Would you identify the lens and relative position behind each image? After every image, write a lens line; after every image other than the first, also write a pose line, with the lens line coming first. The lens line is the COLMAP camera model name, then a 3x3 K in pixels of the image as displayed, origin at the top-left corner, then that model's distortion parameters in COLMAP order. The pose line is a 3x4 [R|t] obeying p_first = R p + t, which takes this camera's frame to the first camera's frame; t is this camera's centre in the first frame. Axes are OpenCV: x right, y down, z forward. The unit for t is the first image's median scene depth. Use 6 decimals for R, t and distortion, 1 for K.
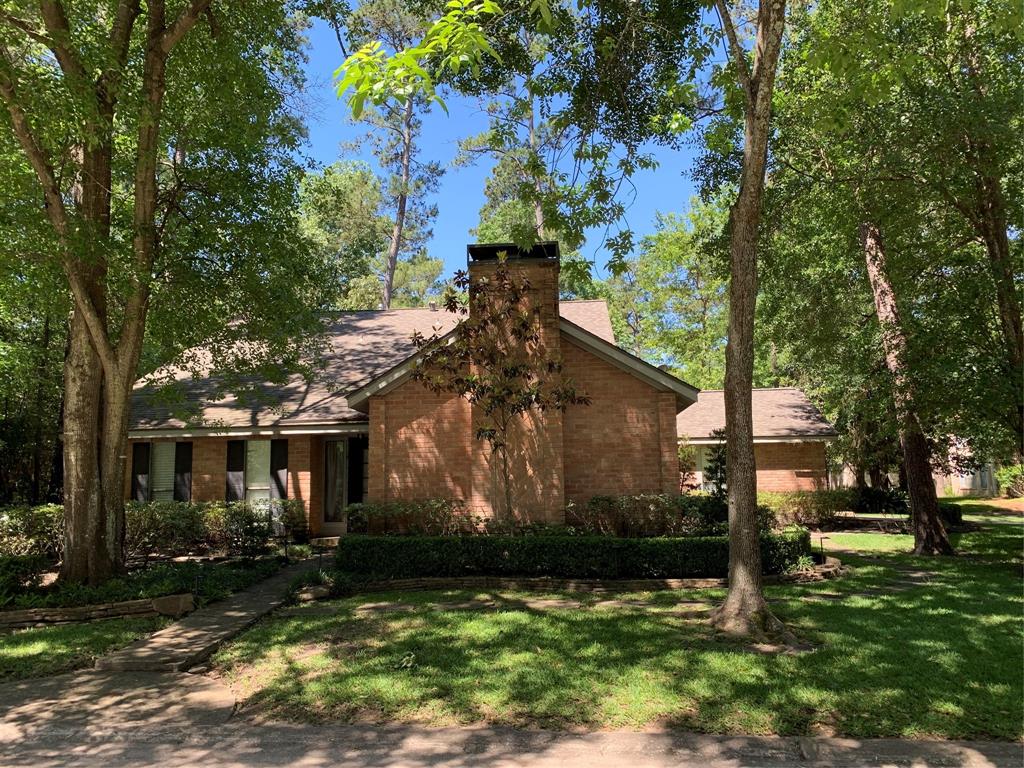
lens RADIAL K [[774.0, 0, 512.0], [0, 774.0, 384.0], [0, 0, 1]] dist [0.009414, -0.002047]
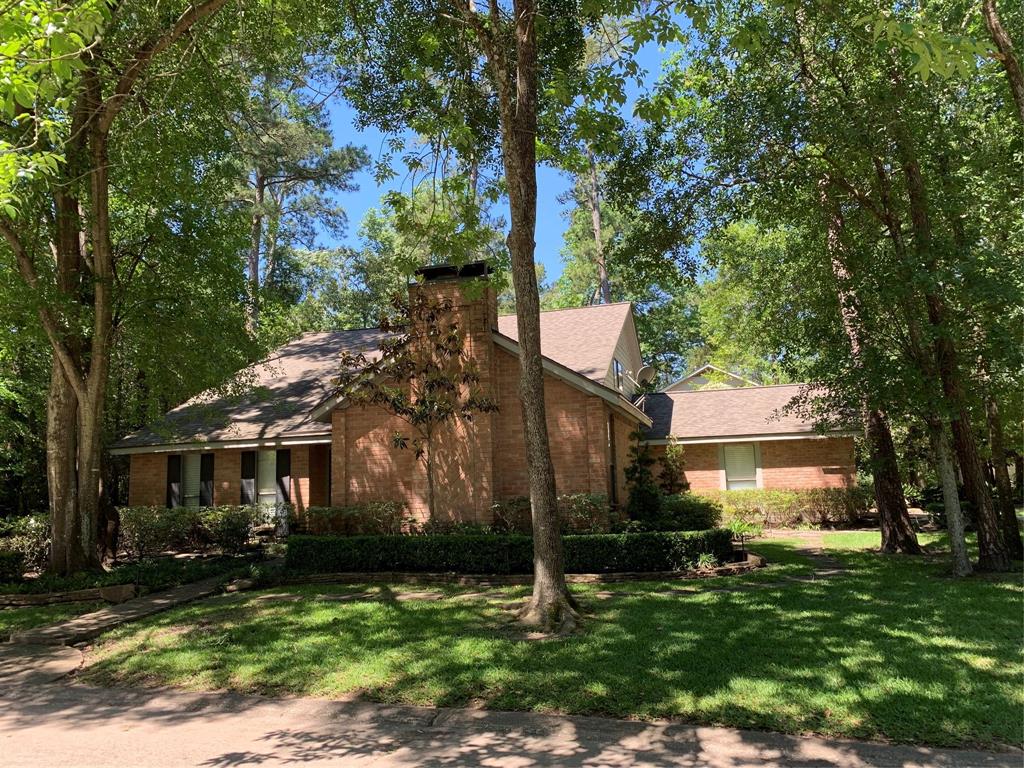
lens RADIAL K [[774.0, 0, 512.0], [0, 774.0, 384.0], [0, 0, 1]] dist [0.009414, -0.002047]
pose [[0.981591, -0.039359, -0.186895, 0.283003], [0.039329, 0.999219, -0.003869, -0.007060], [0.186902, -0.003553, 0.982372, -0.044779]]
